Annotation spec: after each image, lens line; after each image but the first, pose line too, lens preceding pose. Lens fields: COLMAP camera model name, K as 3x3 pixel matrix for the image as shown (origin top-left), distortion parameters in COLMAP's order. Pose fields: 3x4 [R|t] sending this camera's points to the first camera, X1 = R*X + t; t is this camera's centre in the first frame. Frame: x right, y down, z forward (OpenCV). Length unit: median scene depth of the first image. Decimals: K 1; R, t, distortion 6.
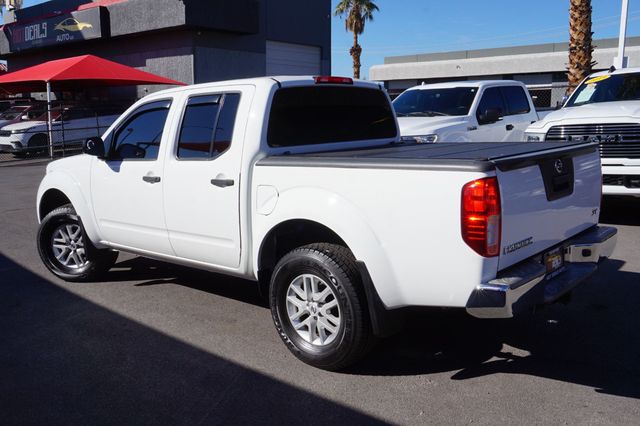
lens RADIAL K [[626.4, 0, 320.0], [0, 626.4, 213.0], [0, 0, 1]] dist [0.055335, -0.006928]
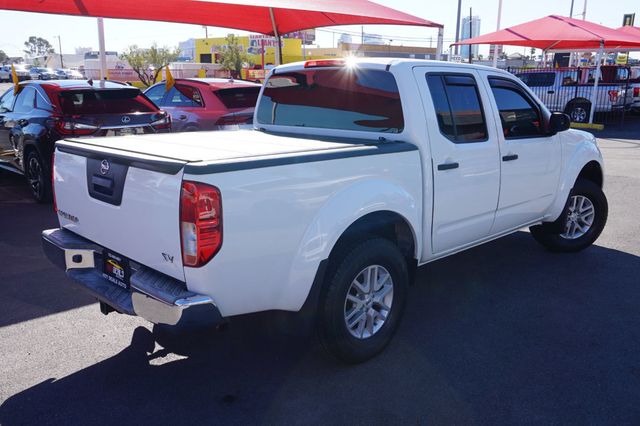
lens RADIAL K [[569.9, 0, 320.0], [0, 569.9, 213.0], [0, 0, 1]] dist [0.001040, 0.000941]
pose [[-0.127905, 0.241701, -0.961884, 0.805427], [-0.146717, 0.954568, 0.259373, -0.190751], [0.980874, 0.174300, -0.086632, 0.969298]]
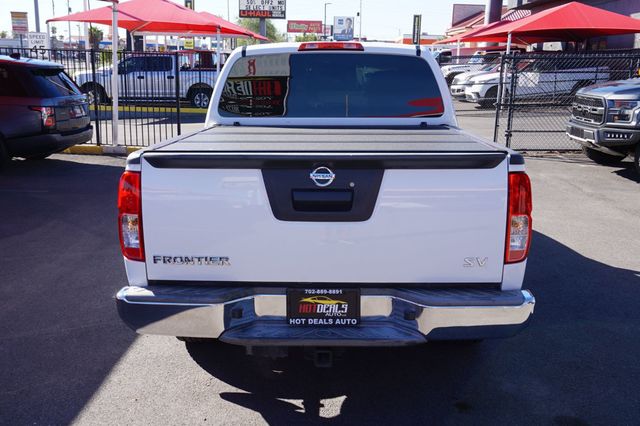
lens RADIAL K [[641.0, 0, 320.0], [0, 641.0, 213.0], [0, 0, 1]] dist [0.012761, 0.006698]
pose [[0.602381, 0.199337, -0.772917, 0.659300], [-0.137790, 0.979747, 0.145291, -0.097165], [0.786226, 0.018979, 0.617648, 0.381532]]
